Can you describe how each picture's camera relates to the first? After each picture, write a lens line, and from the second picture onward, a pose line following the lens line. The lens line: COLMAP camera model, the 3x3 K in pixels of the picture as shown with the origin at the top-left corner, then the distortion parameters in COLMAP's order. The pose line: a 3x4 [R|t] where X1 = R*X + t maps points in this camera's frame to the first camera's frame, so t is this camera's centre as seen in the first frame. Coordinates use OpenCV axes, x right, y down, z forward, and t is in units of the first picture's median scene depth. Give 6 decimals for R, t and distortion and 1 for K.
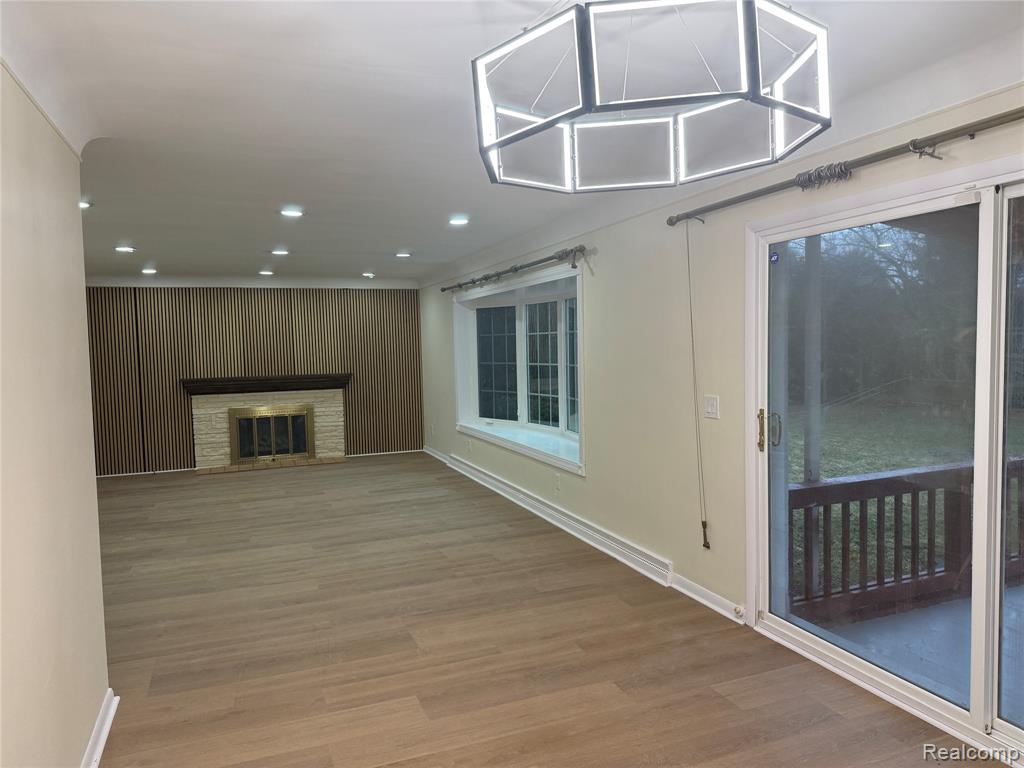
lens RADIAL K [[709.0, 0, 515.9], [0, 709.0, 381.1], [0, 0, 1]] dist [0.140271, -0.230432]
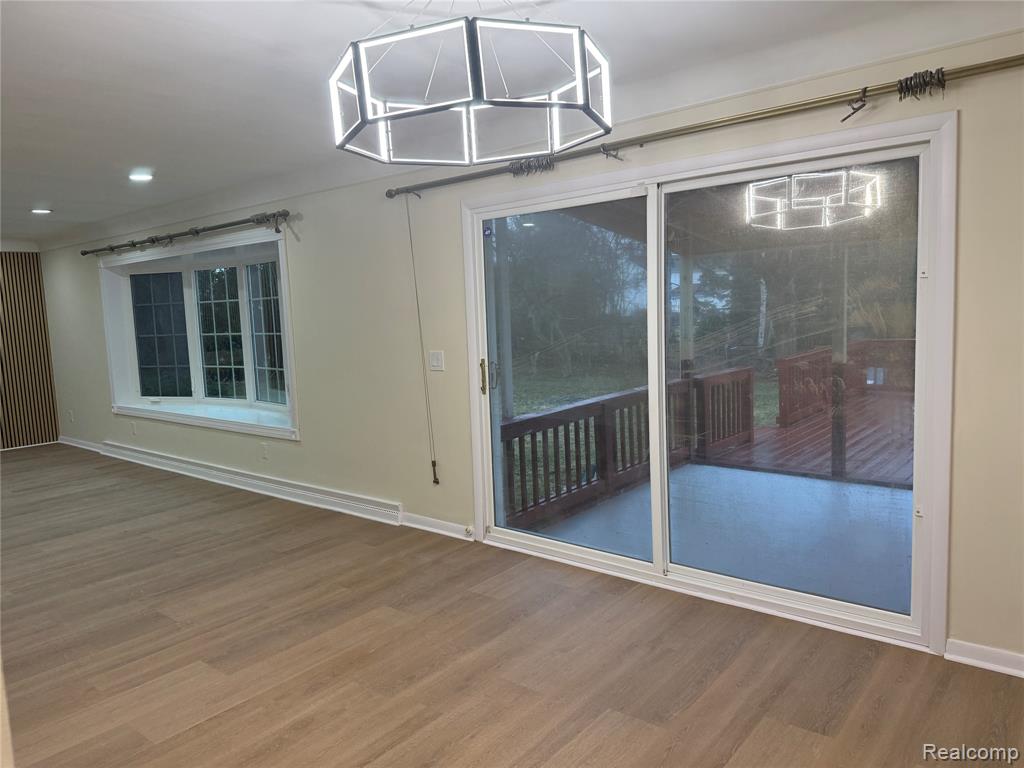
lens RADIAL K [[708.7, 0, 513.2], [0, 708.7, 378.5], [0, 0, 1]] dist [0.053631, -0.087286]
pose [[0.872419, -0.061011, 0.484935, -0.118544], [0.044648, 0.997978, 0.045235, 0.013022], [-0.486714, -0.017812, 0.873380, -0.031957]]
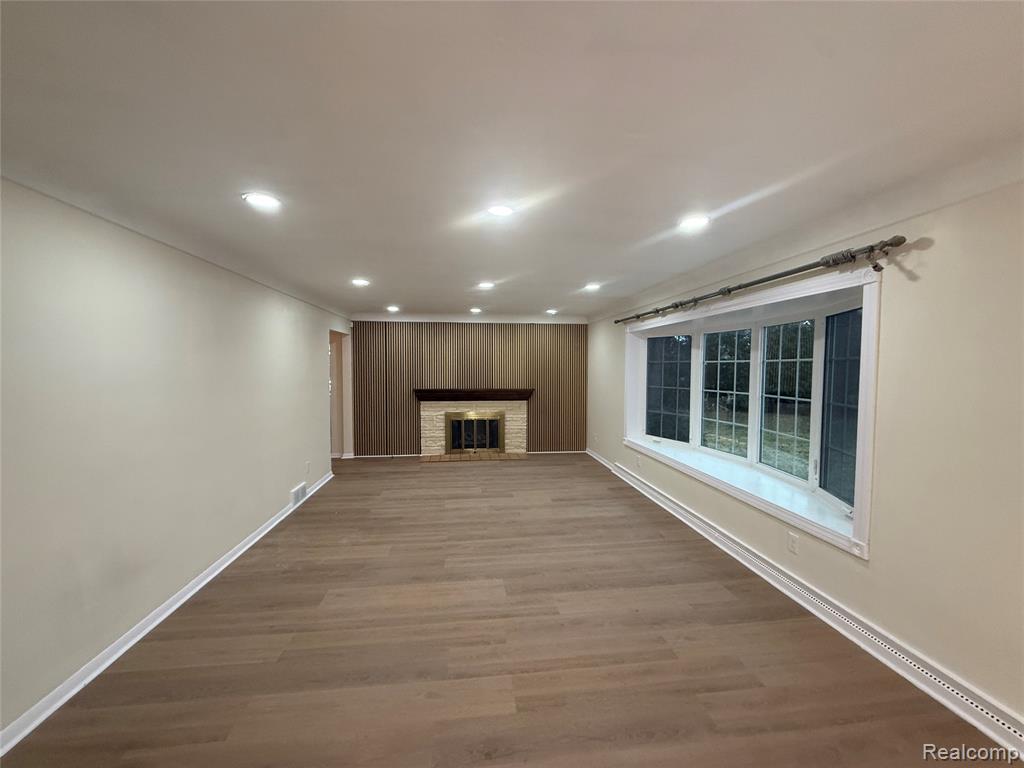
lens RADIAL K [[406.5, 0, 509.8], [0, 406.5, 383.1], [0, 0, 1]] dist [-0.000343, -0.000322]
pose [[0.967155, 0.037958, -0.251337, -0.154033], [-0.040137, 0.999188, -0.003544, -0.029945], [0.250998, 0.013515, 0.967893, 0.487077]]
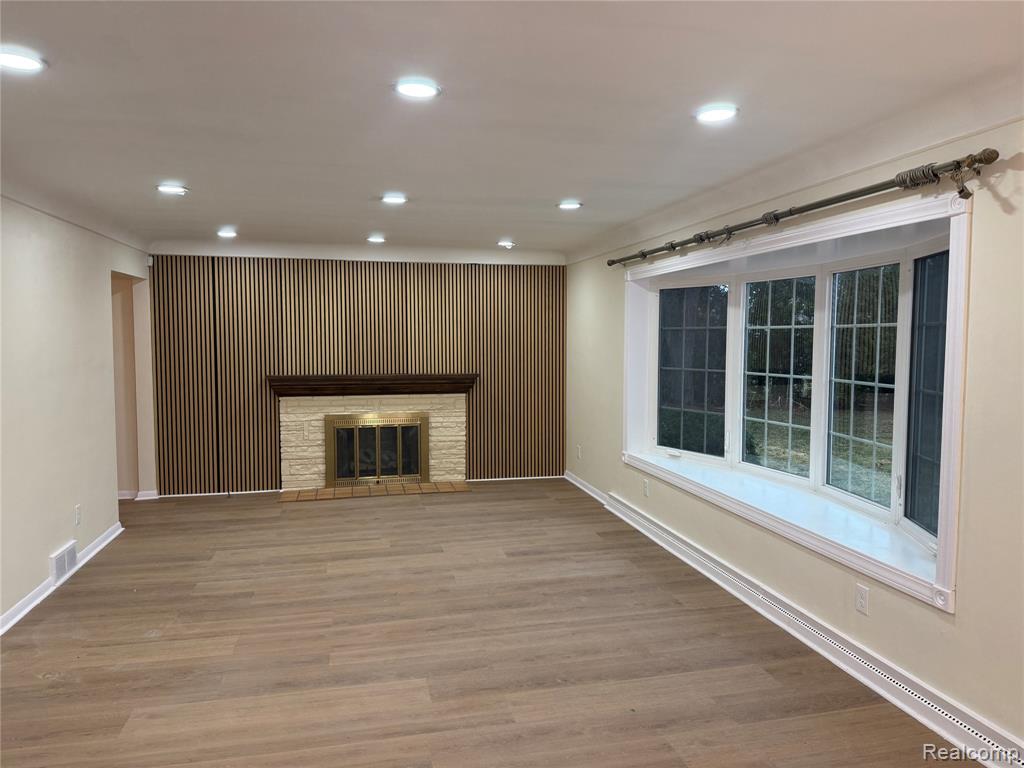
lens RADIAL K [[709.0, 0, 515.9], [0, 709.0, 381.1], [0, 0, 1]] dist [0.140271, -0.230432]
pose [[0.989038, 0.034942, -0.143467, -0.138179], [-0.033092, 0.999336, 0.015264, -0.028192], [0.143905, -0.010349, 0.989537, 0.433679]]
